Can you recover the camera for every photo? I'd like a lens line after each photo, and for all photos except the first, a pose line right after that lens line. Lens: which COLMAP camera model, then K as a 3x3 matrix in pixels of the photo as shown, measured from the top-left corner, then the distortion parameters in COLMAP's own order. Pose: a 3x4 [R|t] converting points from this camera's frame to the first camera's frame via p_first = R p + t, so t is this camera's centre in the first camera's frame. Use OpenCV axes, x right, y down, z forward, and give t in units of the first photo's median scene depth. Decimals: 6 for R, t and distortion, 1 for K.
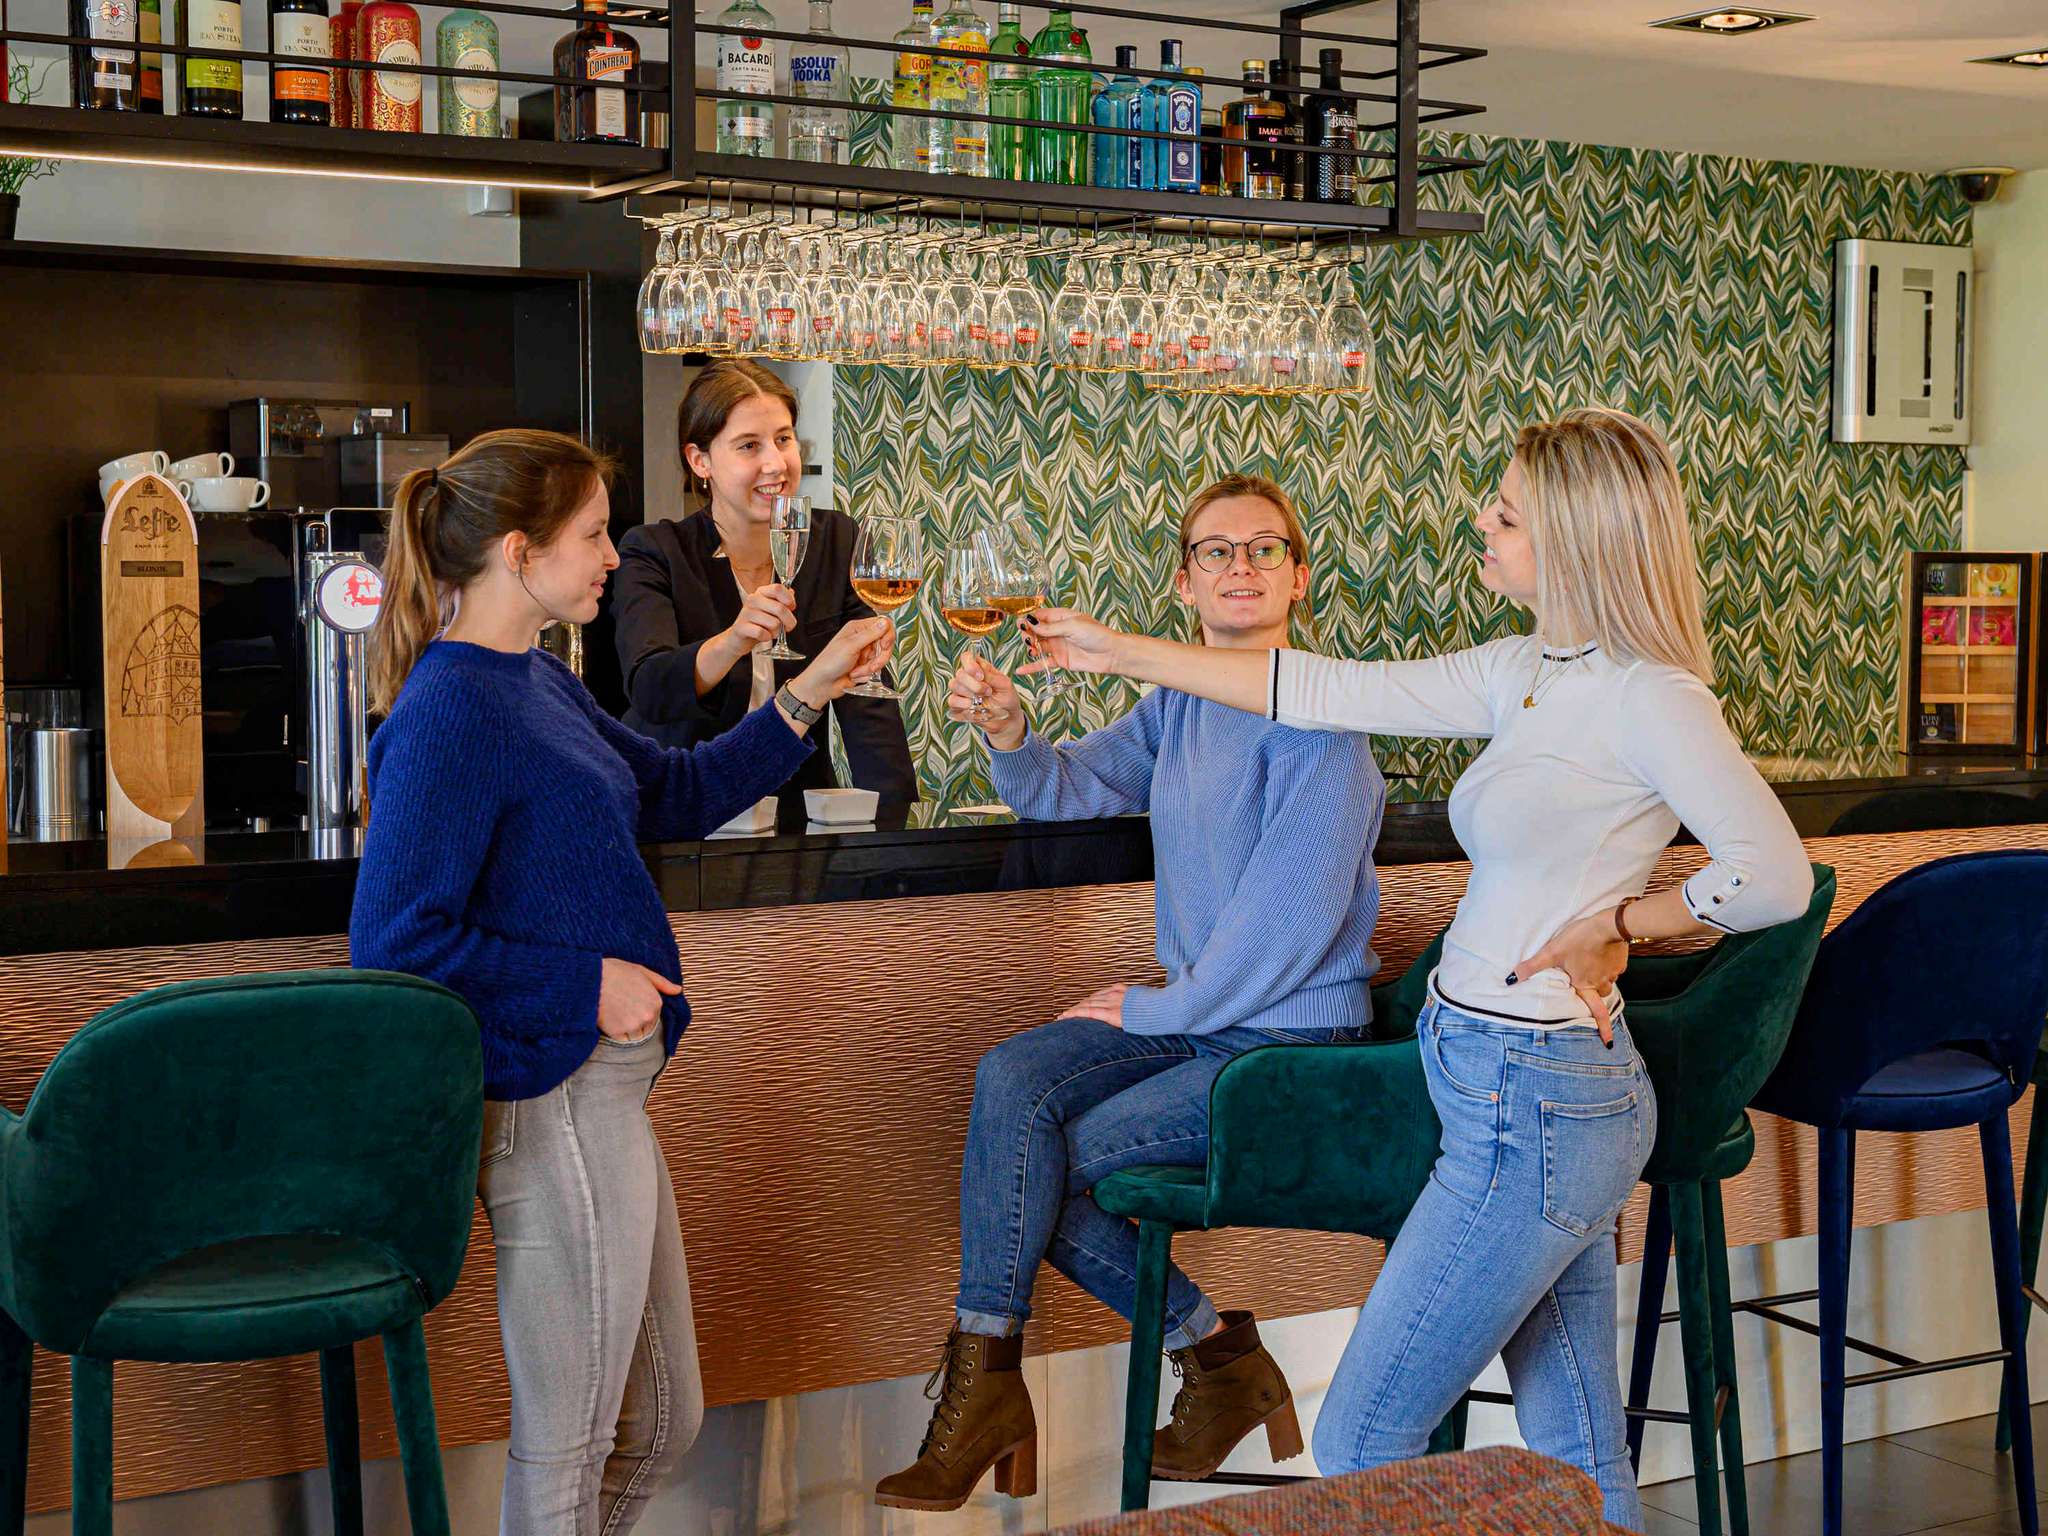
lens RADIAL K [[3078.6, 0, 1024.0], [0, 3078.6, 768.0], [0, 0, 1]] dist [0.012312, -0.050030]
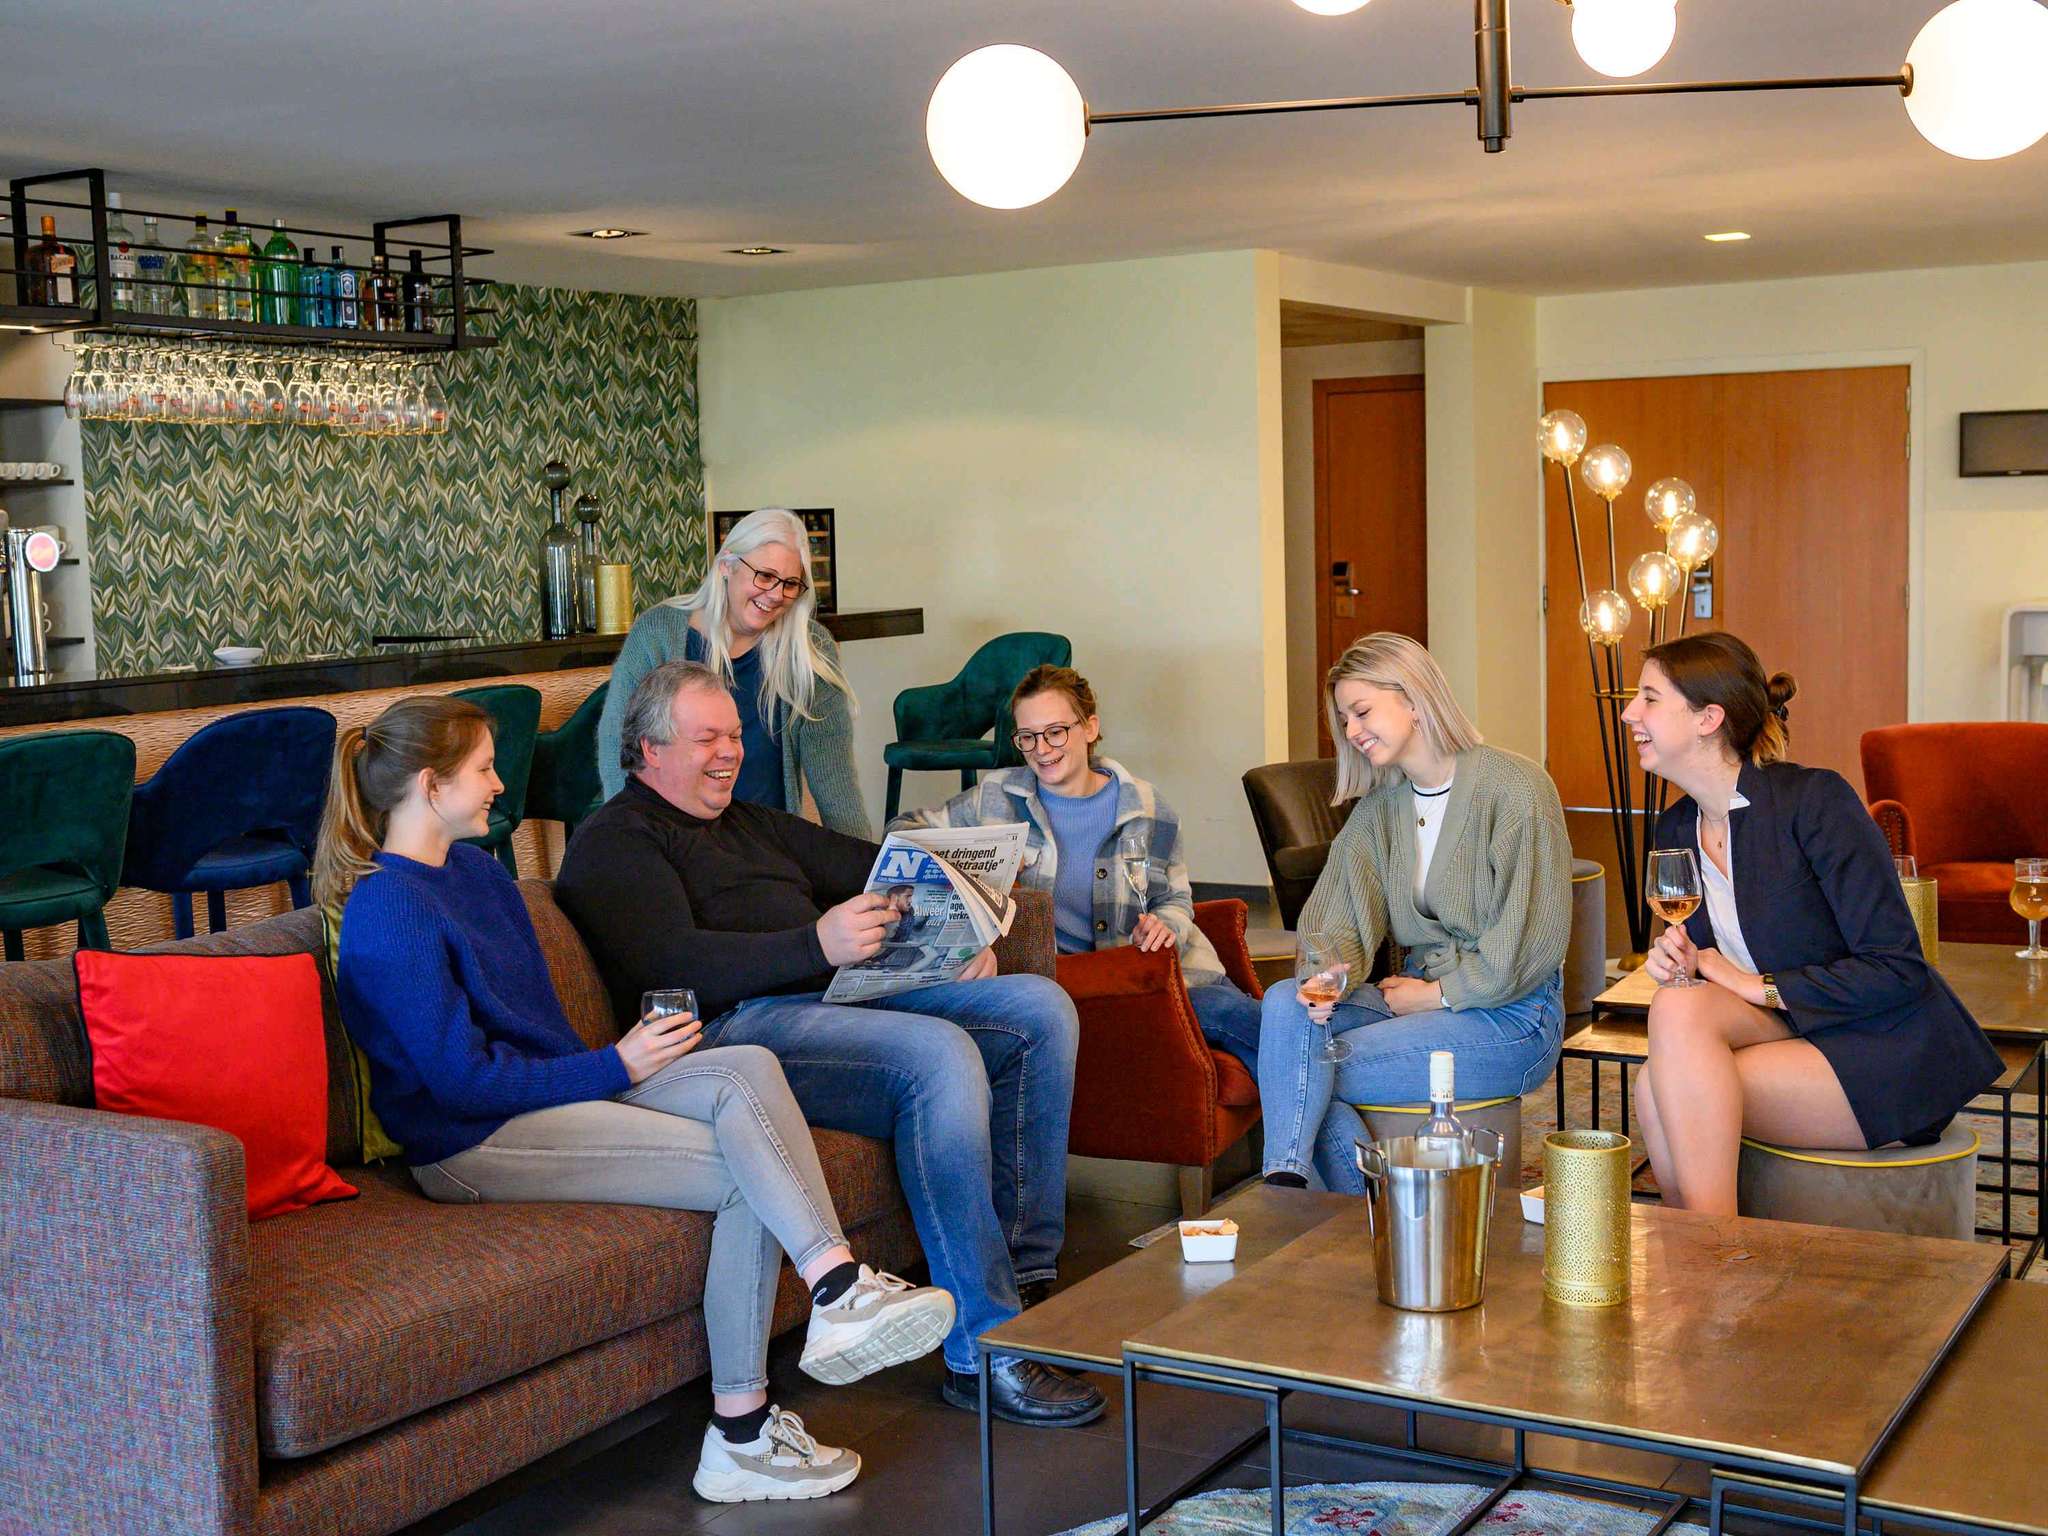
lens RADIAL K [[2431.1, 0, 1024.4], [0, 2431.1, 719.3], [0, 0, 1]] dist [-0.093404, 0.078184]
pose [[0.888641, -0.063846, 0.454138, -0.201460], [0.060602, 0.997926, 0.021711, 0.032263], [-0.454582, 0.008228, 0.890667, -0.368864]]
